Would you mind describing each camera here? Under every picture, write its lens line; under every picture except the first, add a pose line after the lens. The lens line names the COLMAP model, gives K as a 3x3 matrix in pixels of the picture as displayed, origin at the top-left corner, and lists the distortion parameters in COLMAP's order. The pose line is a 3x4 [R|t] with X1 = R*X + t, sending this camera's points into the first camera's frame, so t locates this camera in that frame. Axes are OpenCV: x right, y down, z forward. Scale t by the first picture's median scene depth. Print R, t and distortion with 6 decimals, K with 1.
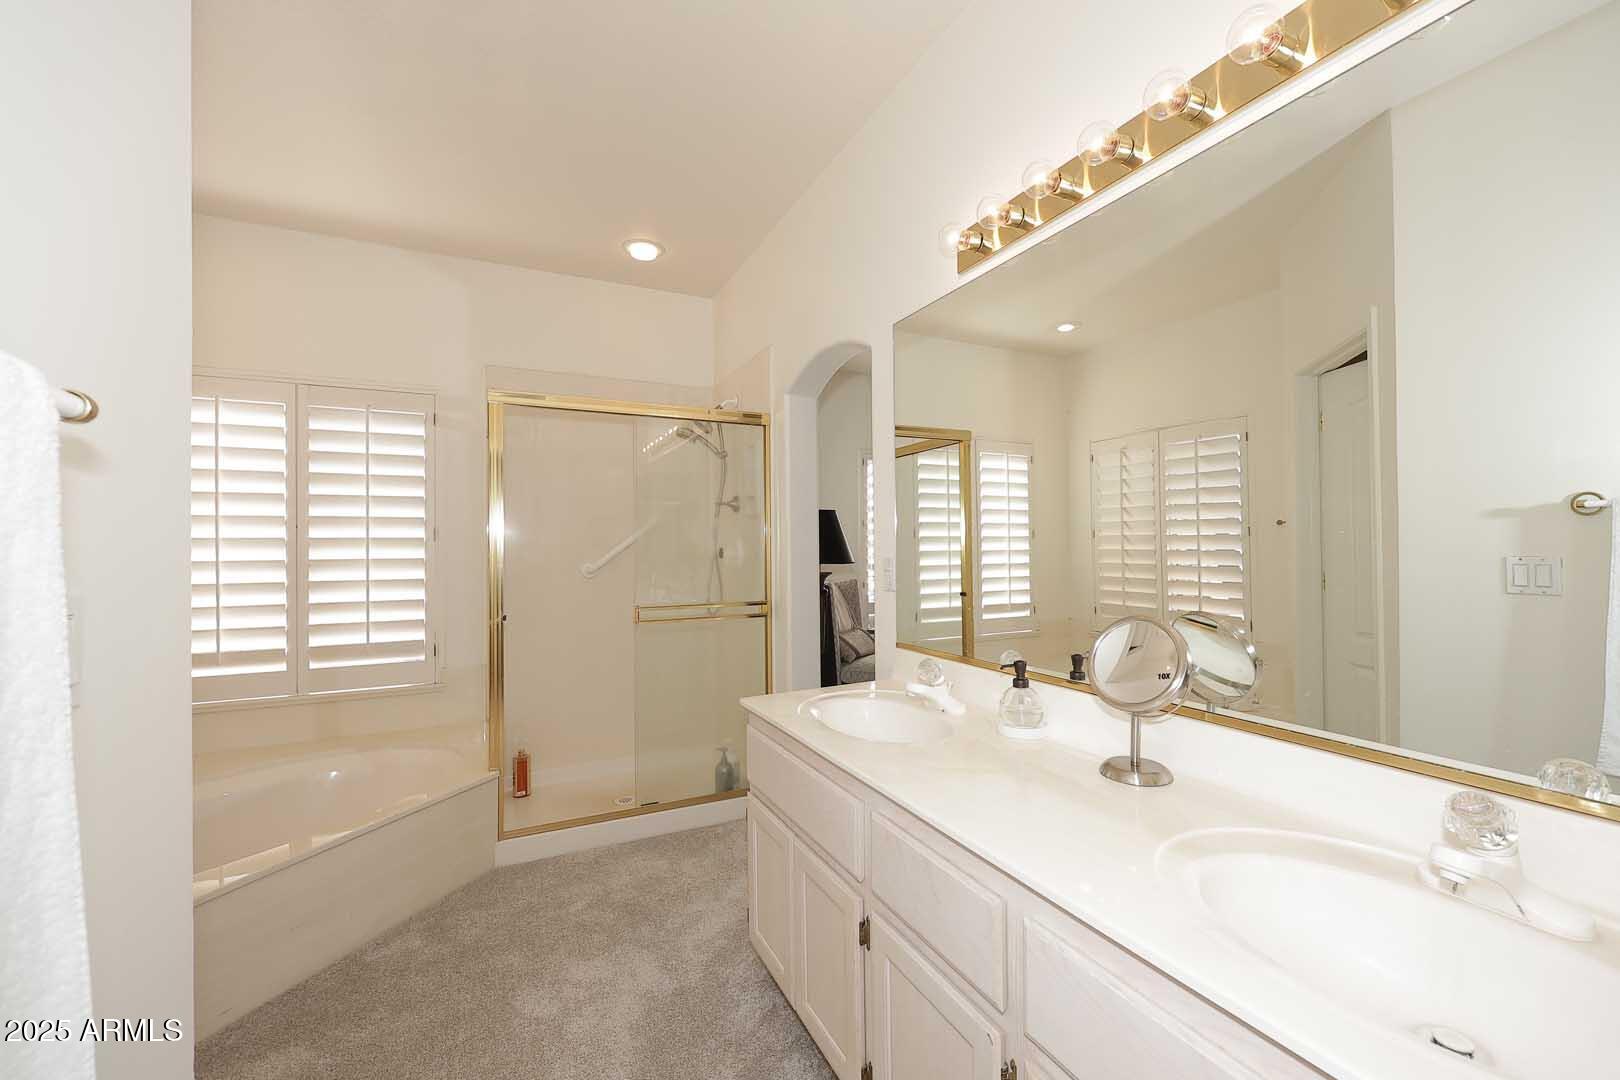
lens RADIAL K [[649.1, 0, 810.0], [0, 649.1, 540.0], [0, 0, 1]] dist [0.001578, -0.000055]
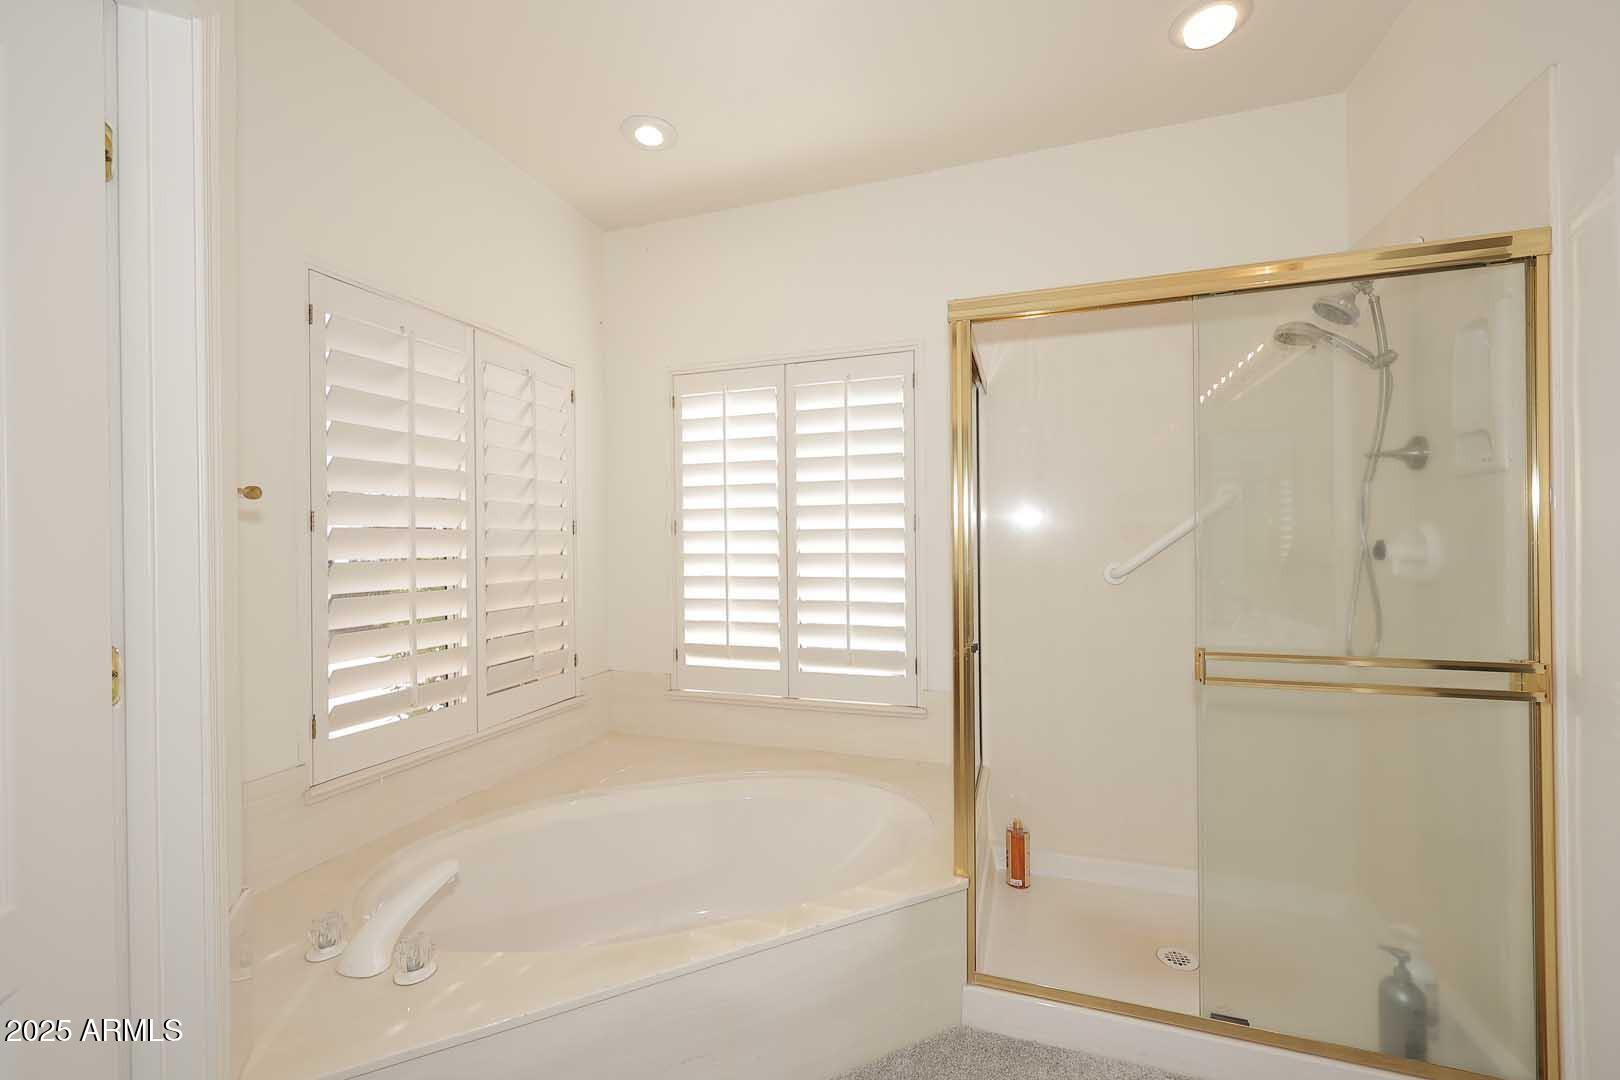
lens RADIAL K [[649.1, 0, 810.0], [0, 649.1, 540.0], [0, 0, 1]] dist [0.001578, -0.000055]
pose [[0.709509, 0.001997, -0.704694, -0.105461], [0.012588, 0.999801, 0.015507, -0.002155], [0.704584, -0.019873, 0.709342, 0.350628]]
